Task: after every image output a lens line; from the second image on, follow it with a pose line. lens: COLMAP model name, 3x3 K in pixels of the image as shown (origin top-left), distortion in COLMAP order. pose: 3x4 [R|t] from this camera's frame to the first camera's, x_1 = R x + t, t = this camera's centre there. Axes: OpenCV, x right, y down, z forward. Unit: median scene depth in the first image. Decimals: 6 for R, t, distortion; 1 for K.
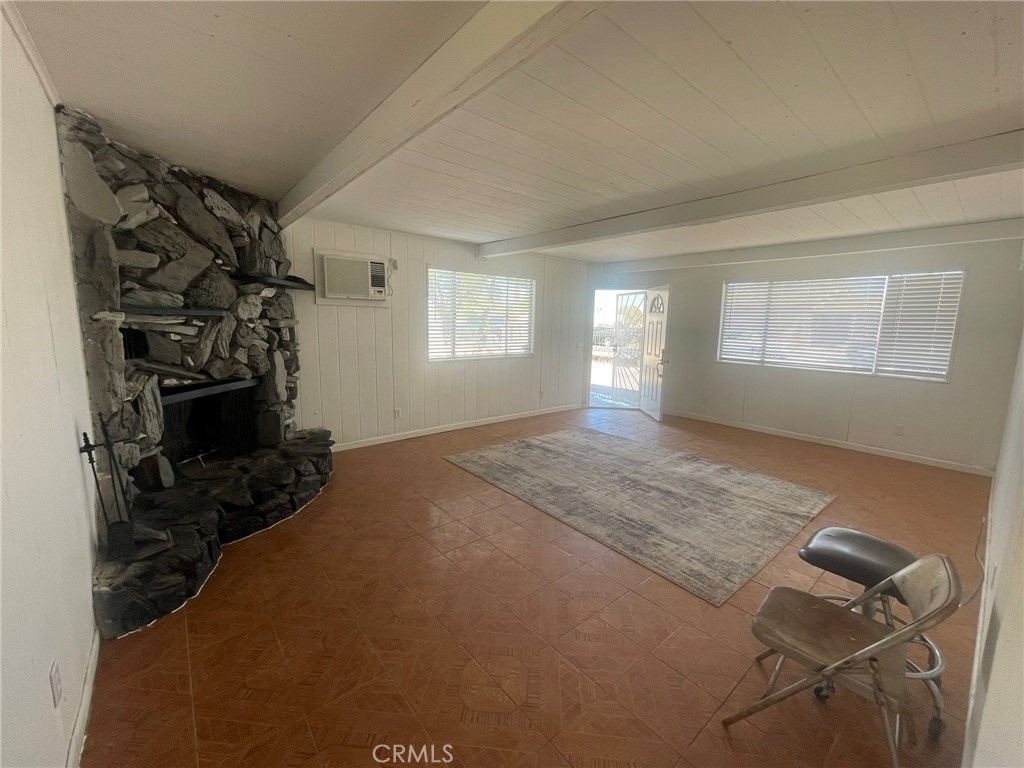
lens RADIAL K [[414.6, 0, 508.9], [0, 414.6, 383.7], [0, 0, 1]] dist [-0.004571, 0.001634]
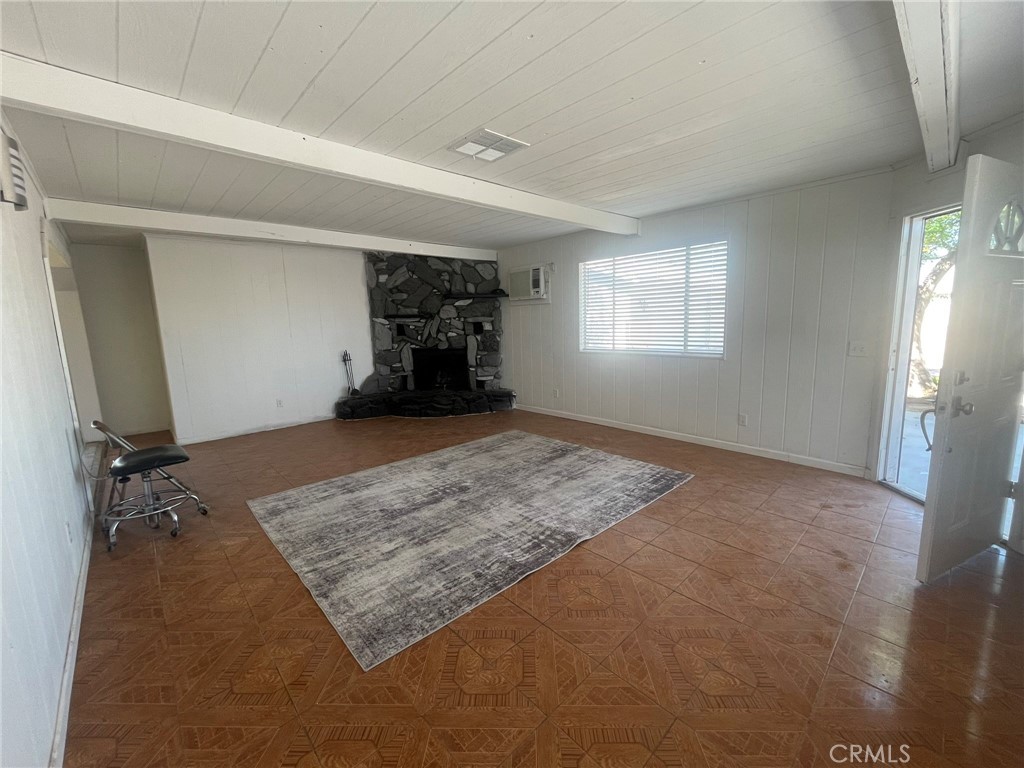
lens RADIAL K [[414.6, 0, 514.3], [0, 414.6, 381.7], [0, 0, 1]] dist [-0.004571, 0.001634]
pose [[0.061883, 0.124830, -0.990246, 1.177918], [-0.121661, 0.985693, 0.116653, -0.113093], [0.990641, 0.113255, 0.076185, 1.059470]]
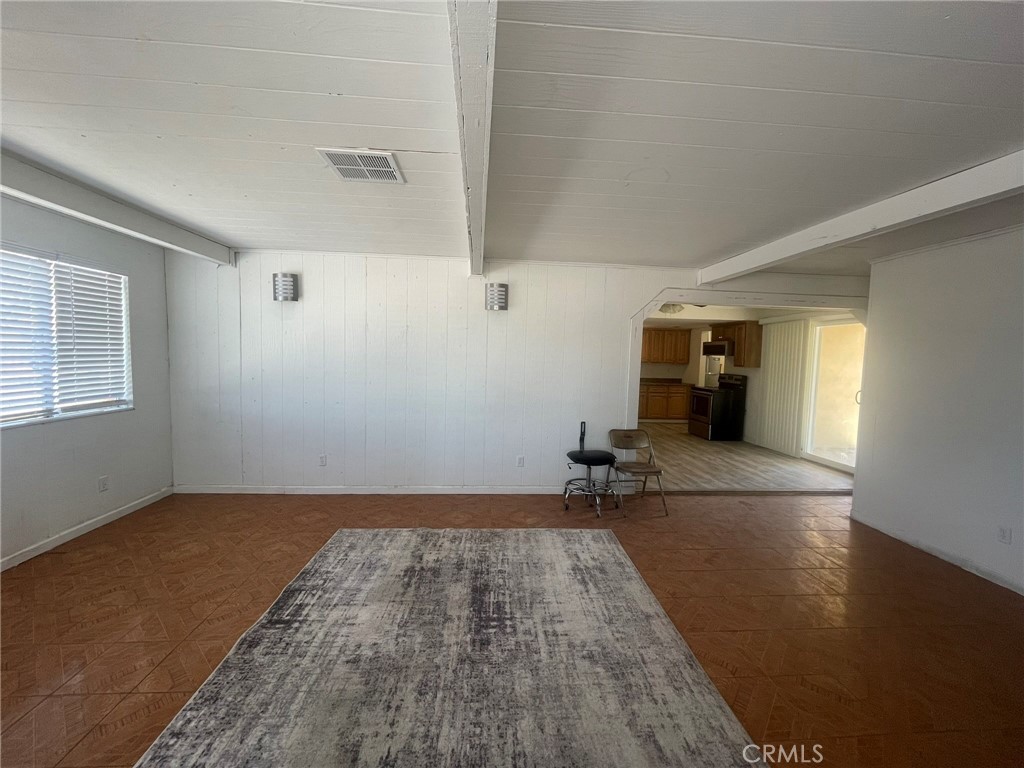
lens RADIAL K [[414.6, 0, 514.1], [0, 414.6, 380.8], [0, 0, 1]] dist [-0.004571, 0.001634]
pose [[-0.814148, -0.086042, 0.574247, -0.044124], [0.041036, 0.977962, 0.204713, -0.228685], [-0.579205, 0.190231, -0.792675, 1.410285]]
